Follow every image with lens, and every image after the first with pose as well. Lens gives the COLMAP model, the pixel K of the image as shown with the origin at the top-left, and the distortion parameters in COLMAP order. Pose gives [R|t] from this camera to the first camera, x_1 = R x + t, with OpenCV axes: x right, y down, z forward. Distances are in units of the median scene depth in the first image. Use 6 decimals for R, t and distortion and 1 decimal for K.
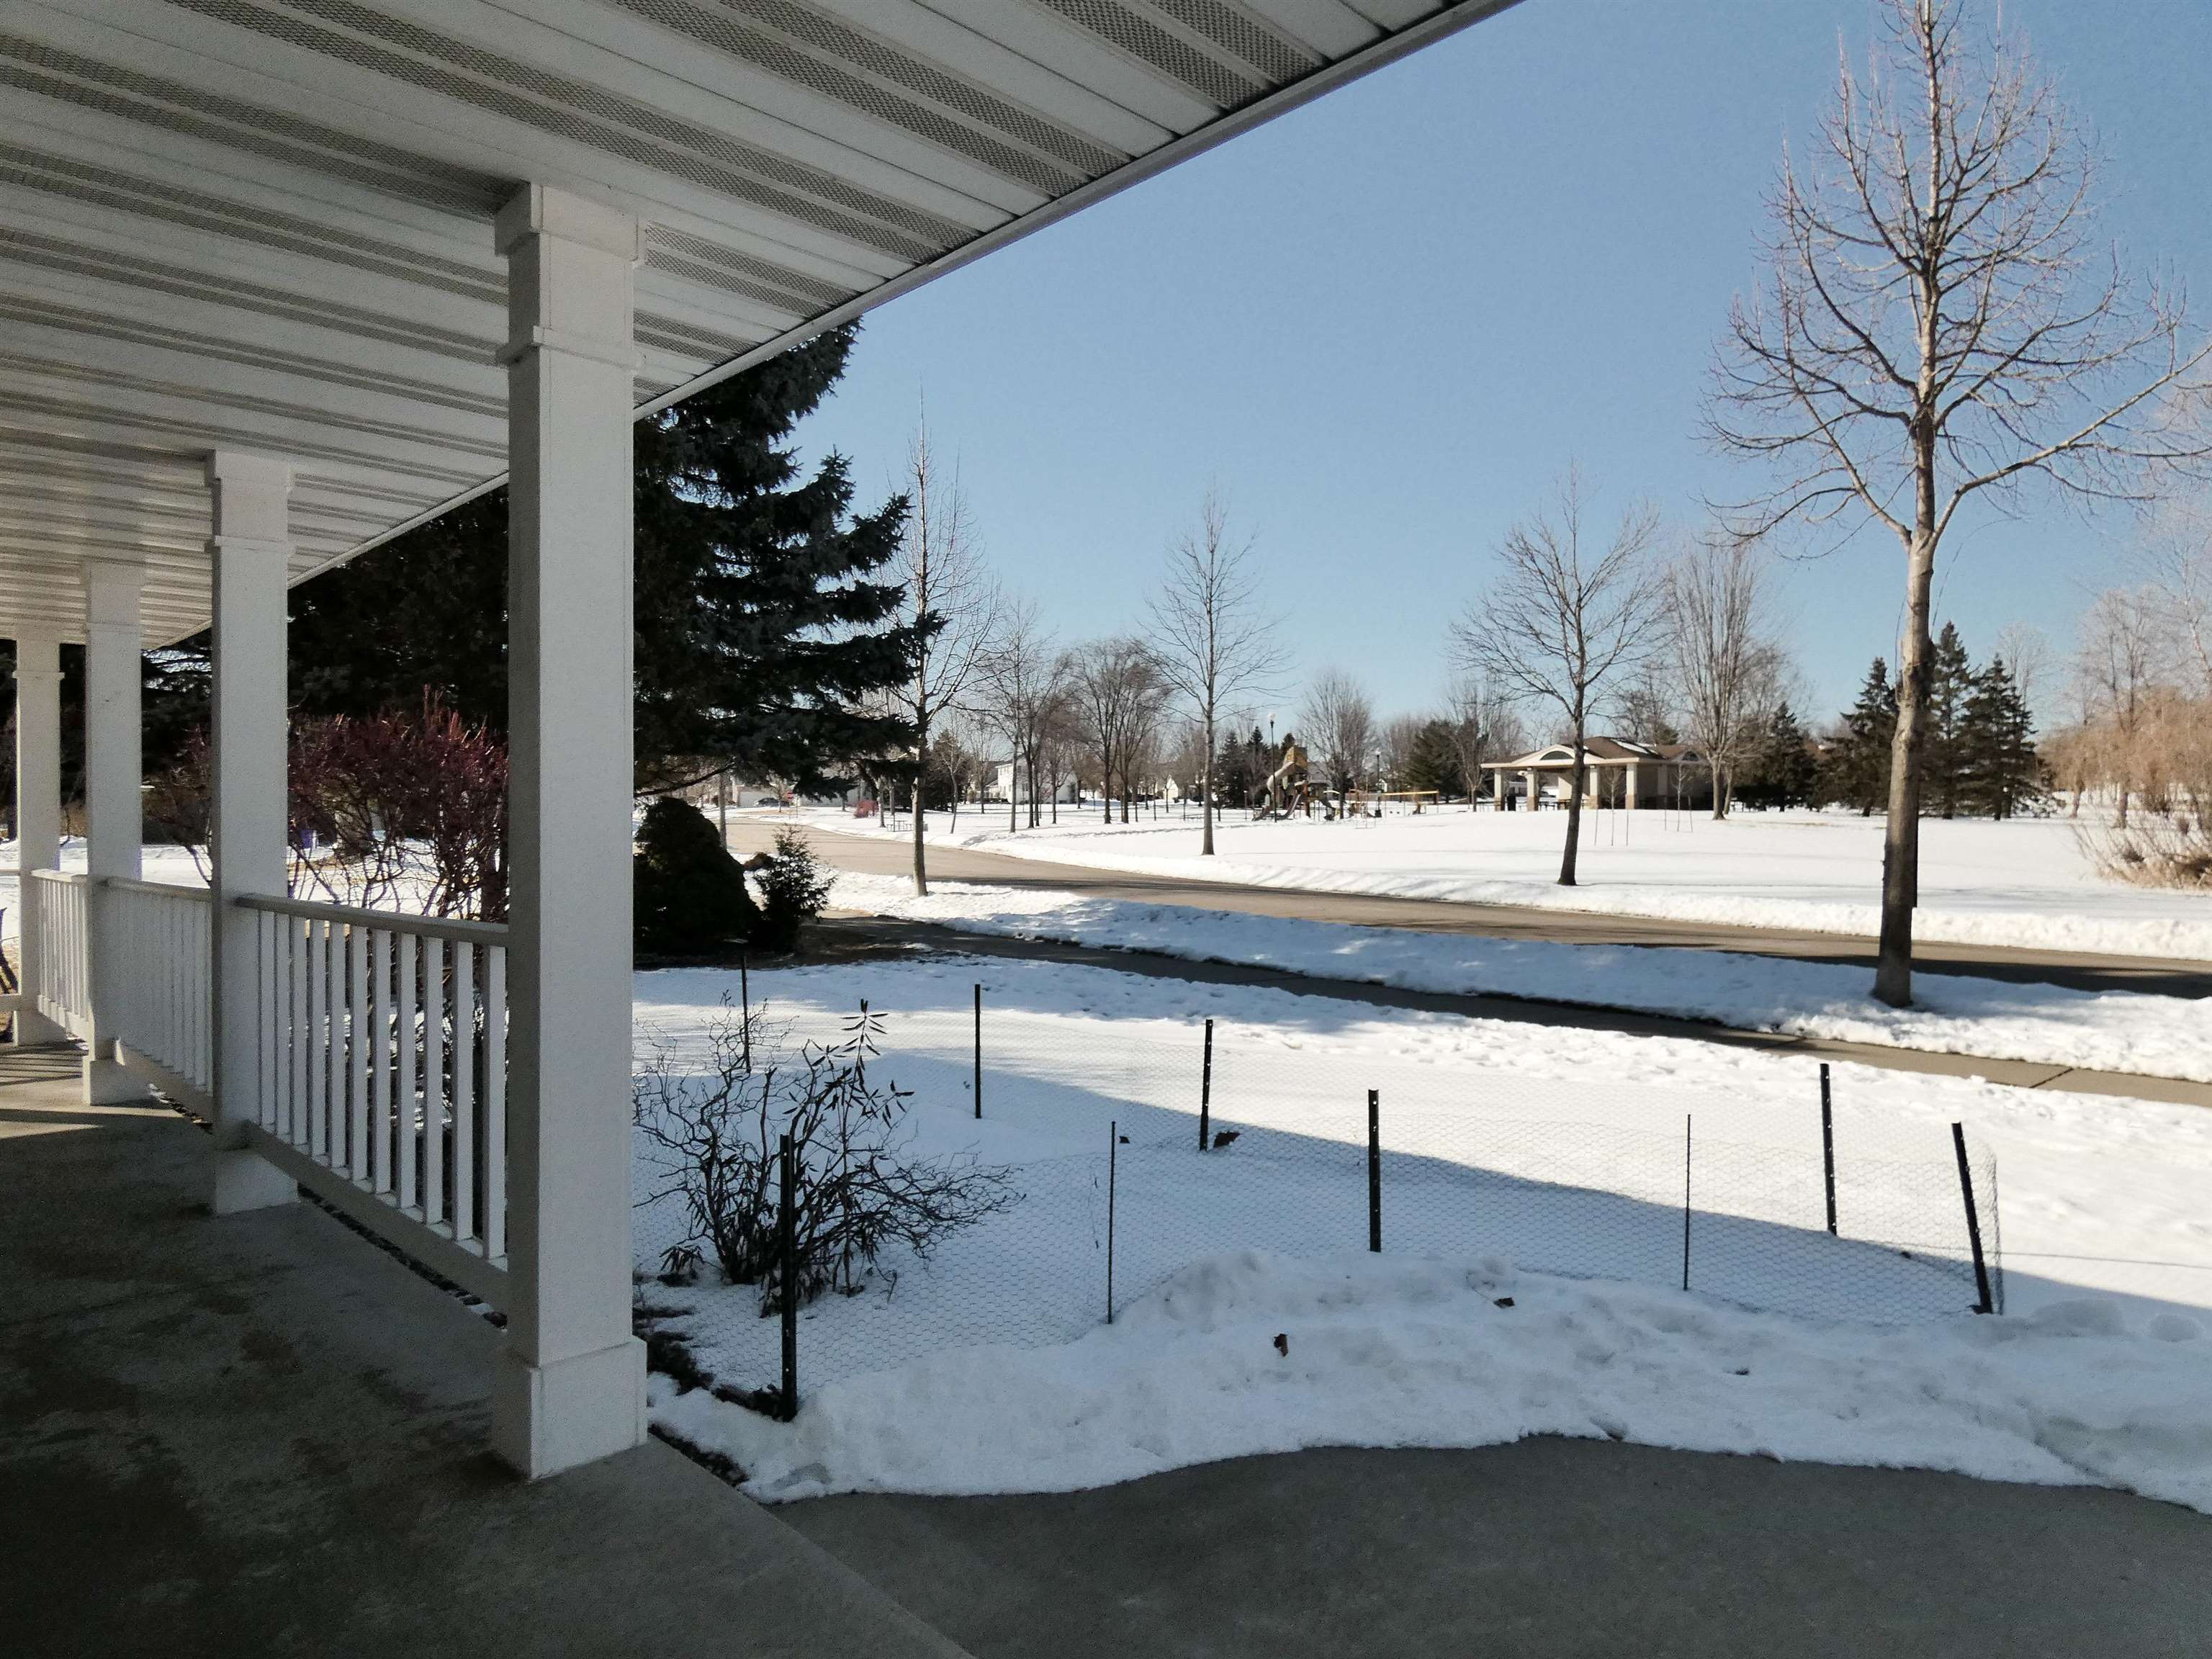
lens RADIAL K [[1367.2, 0, 1106.0], [0, 1367.2, 829.5], [0, 0, 1]] dist [-0.005603, -0.002405]
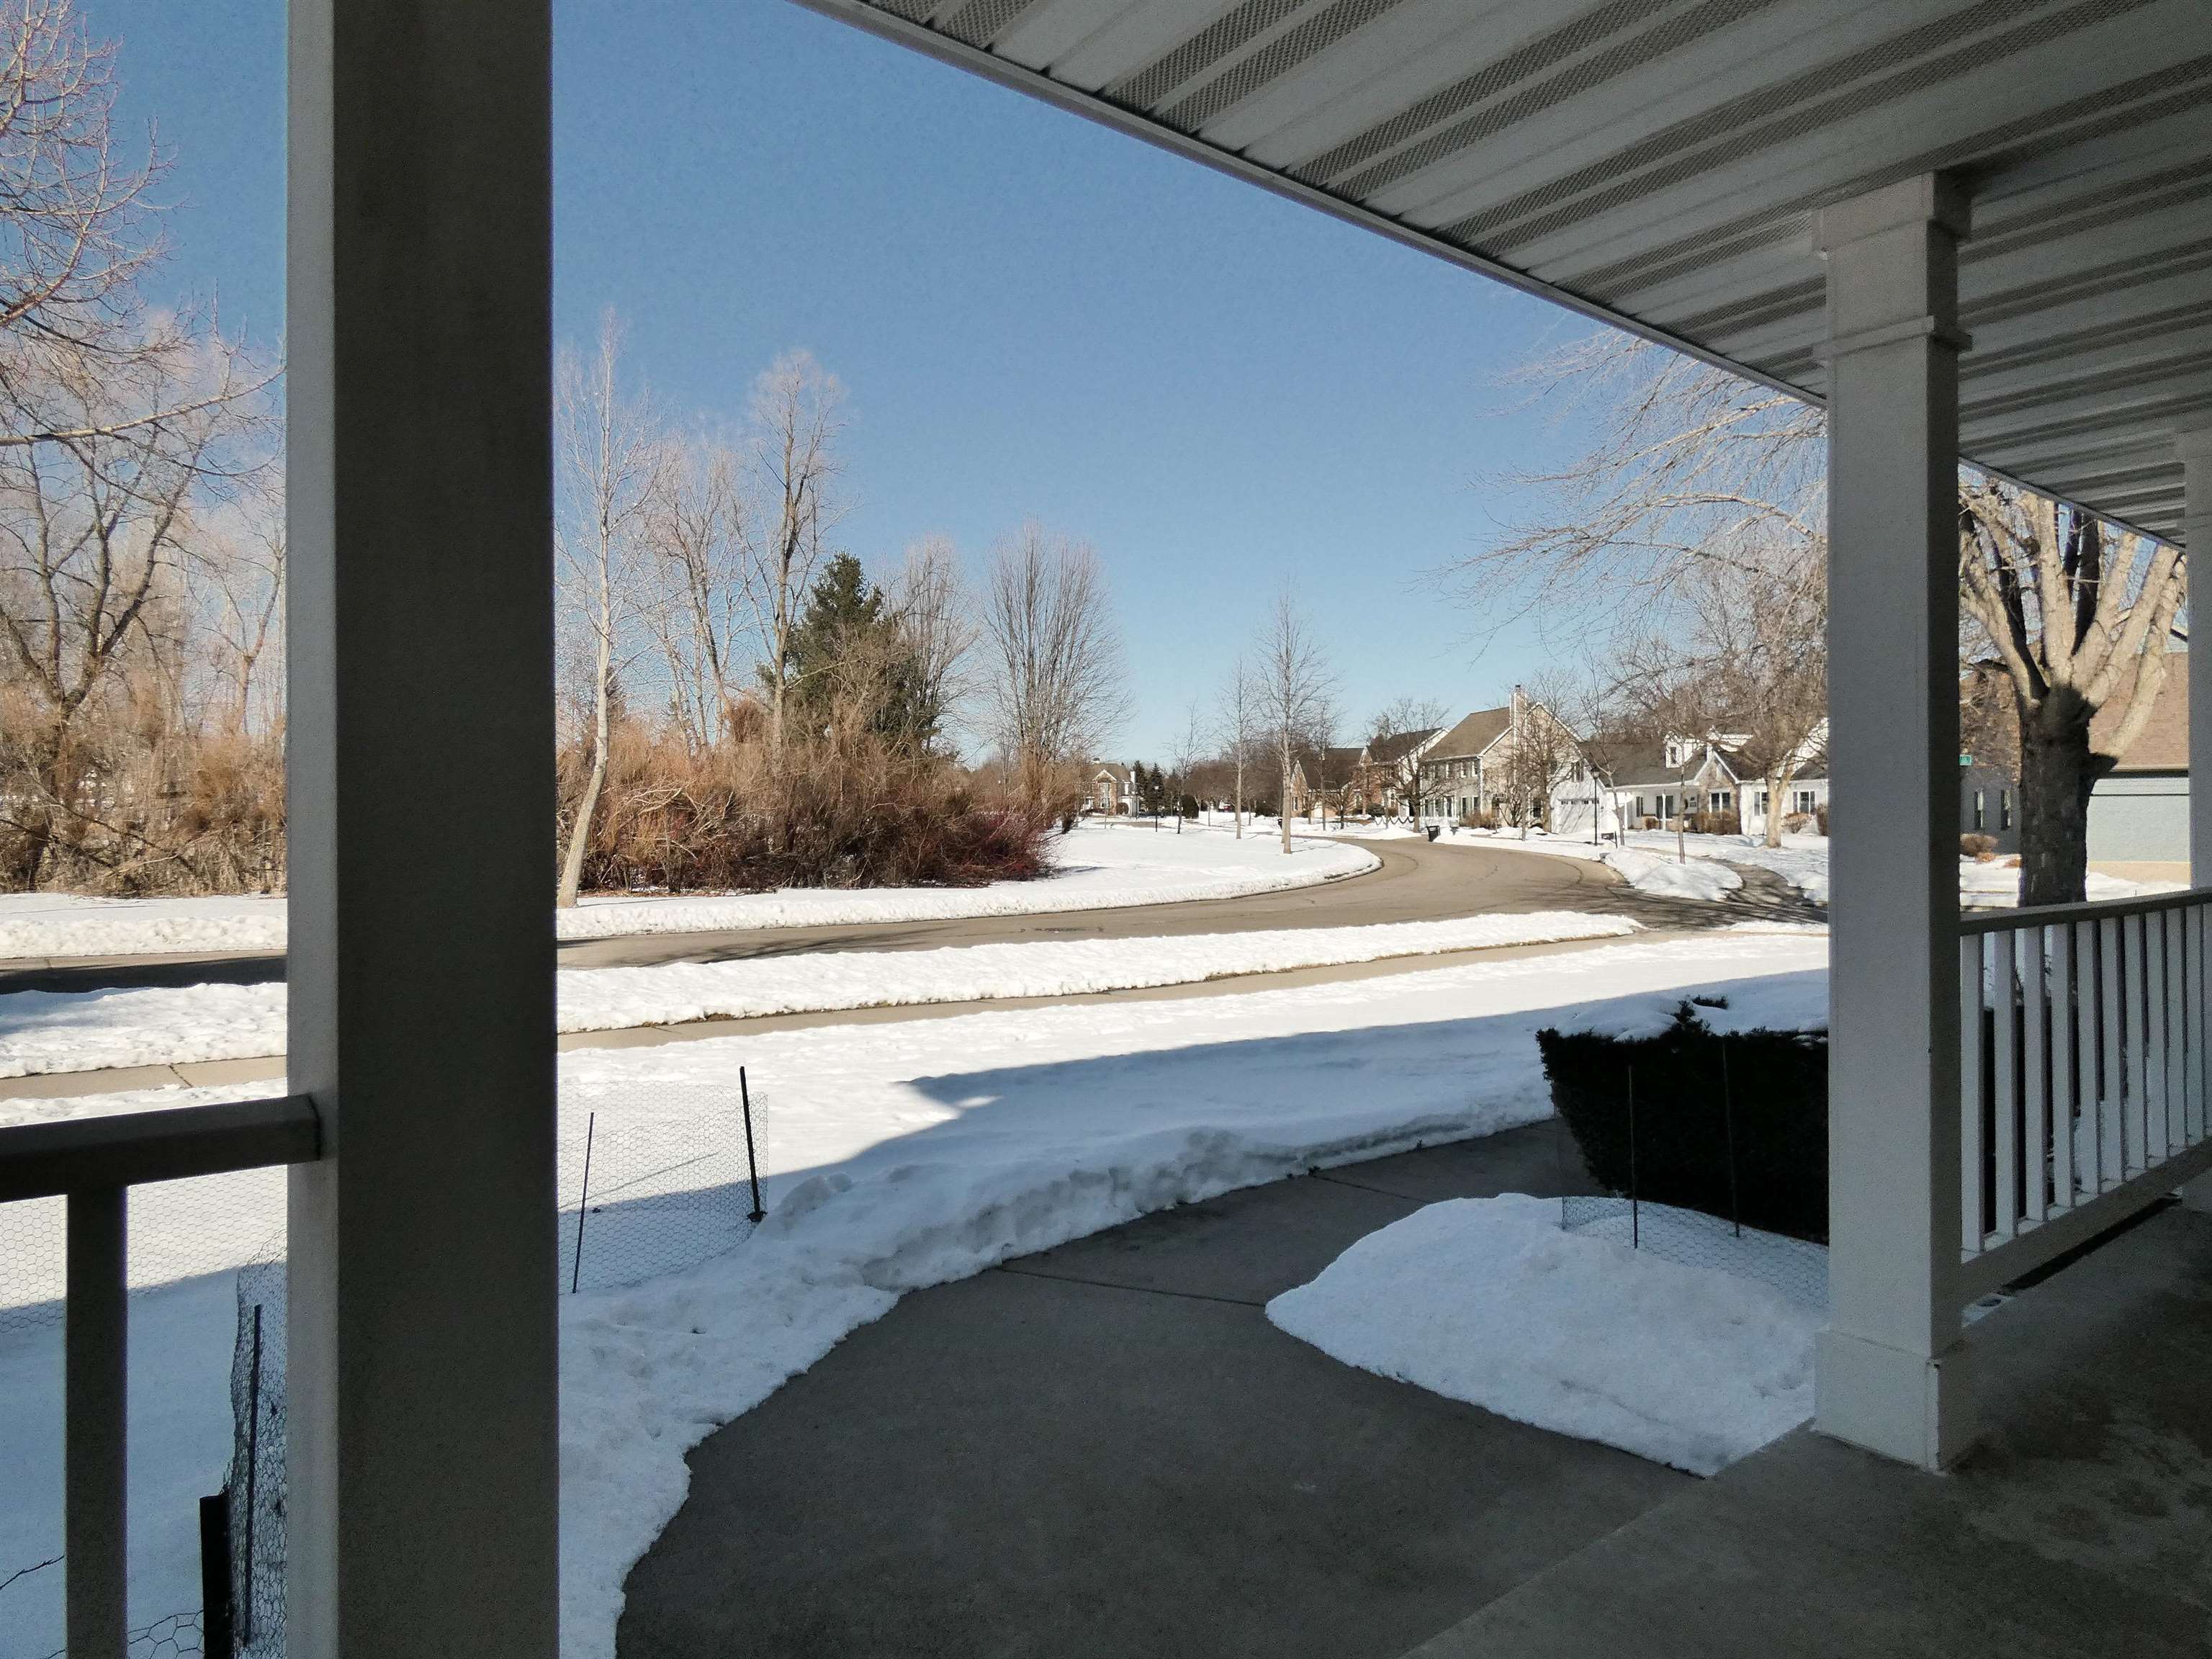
lens RADIAL K [[1367.2, 0, 1106.0], [0, 1367.2, 829.5], [0, 0, 1]] dist [-0.005603, -0.002405]
pose [[0.103901, -0.003880, 0.994580, -0.614098], [0.001881, 0.999991, 0.003704, -0.000694], [-0.994586, 0.001486, 0.103908, 0.615854]]
